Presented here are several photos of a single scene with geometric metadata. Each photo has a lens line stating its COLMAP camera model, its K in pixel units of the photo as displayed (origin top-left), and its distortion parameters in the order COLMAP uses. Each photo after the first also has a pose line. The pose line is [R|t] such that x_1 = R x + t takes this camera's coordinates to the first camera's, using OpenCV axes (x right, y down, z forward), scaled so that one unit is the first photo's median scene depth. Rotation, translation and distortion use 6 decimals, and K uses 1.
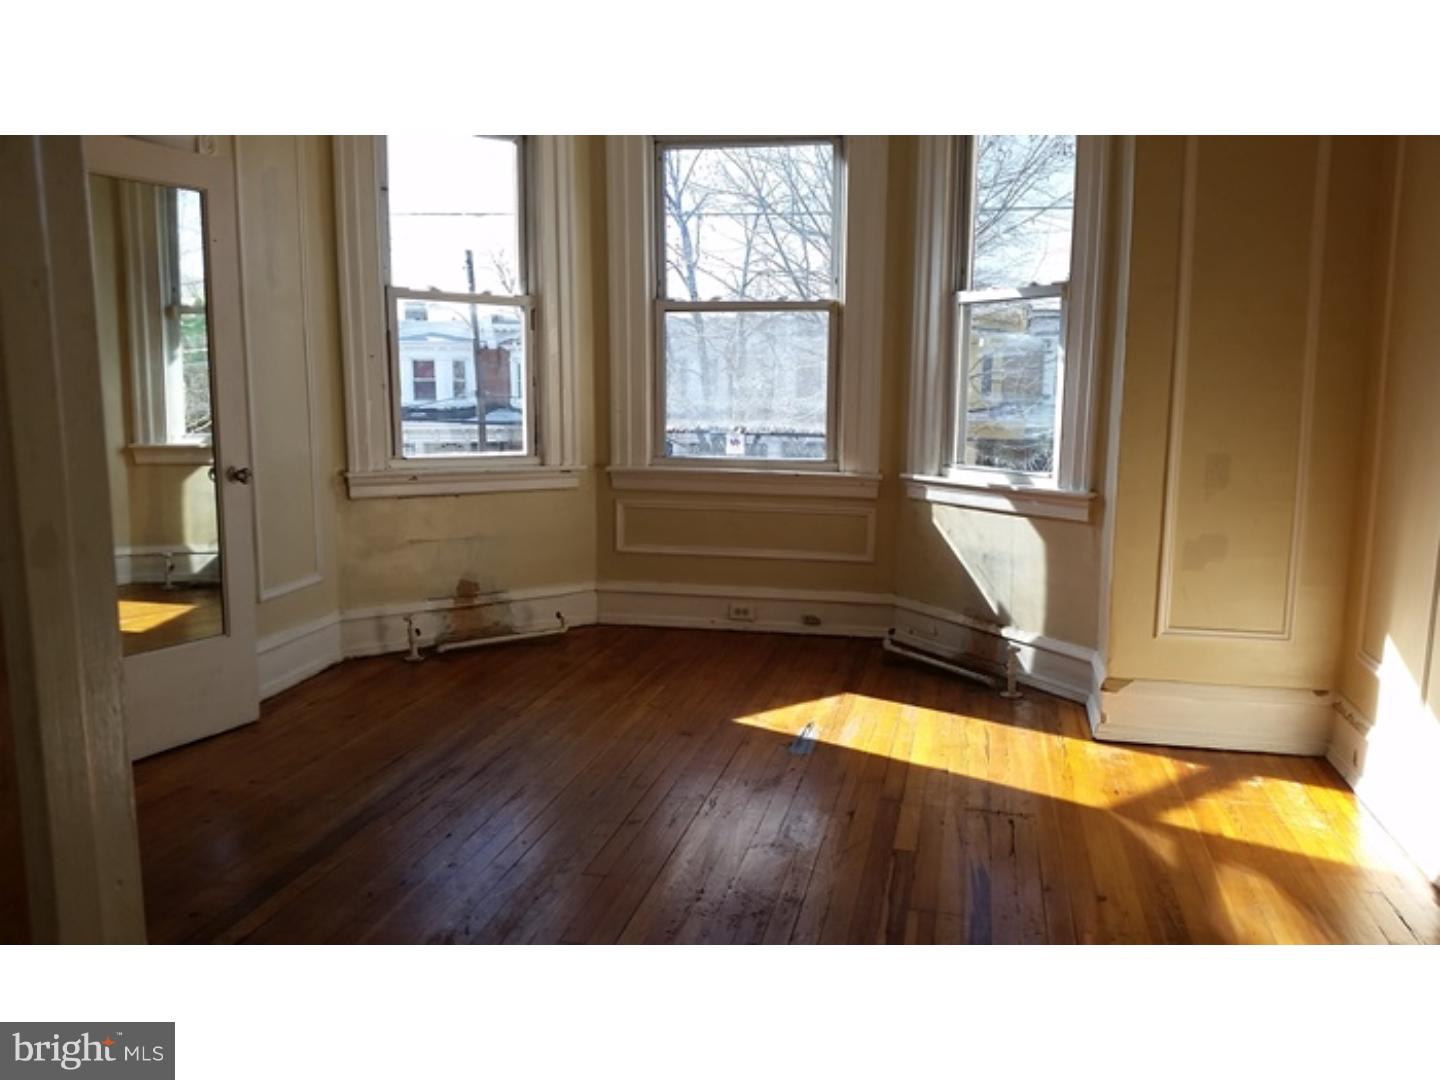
lens RADIAL K [[1178.2, 0, 731.5], [0, 1178.2, 575.0], [0, 0, 1]] dist [0.184316, -0.436379]
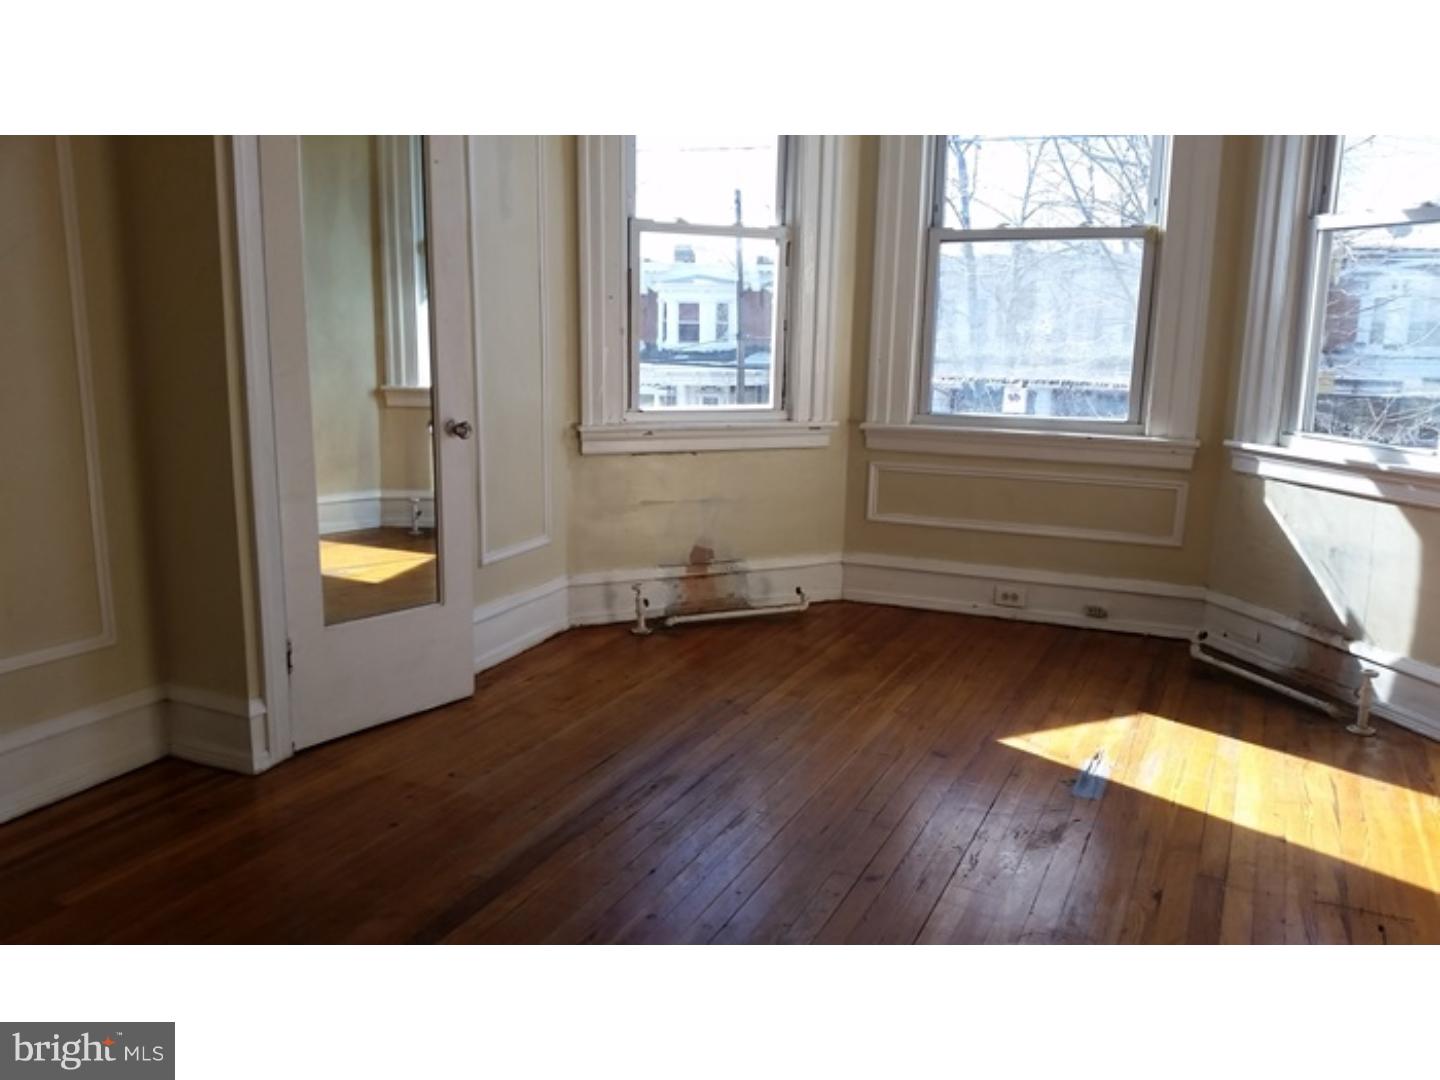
lens RADIAL K [[1178.2, 0, 731.5], [0, 1178.2, 575.0], [0, 0, 1]] dist [0.184316, -0.436379]
pose [[0.976827, 0.052693, -0.207441, -0.012227], [-0.042969, 0.997768, 0.051110, -0.022313], [0.209671, -0.041013, 0.976911, 0.127461]]
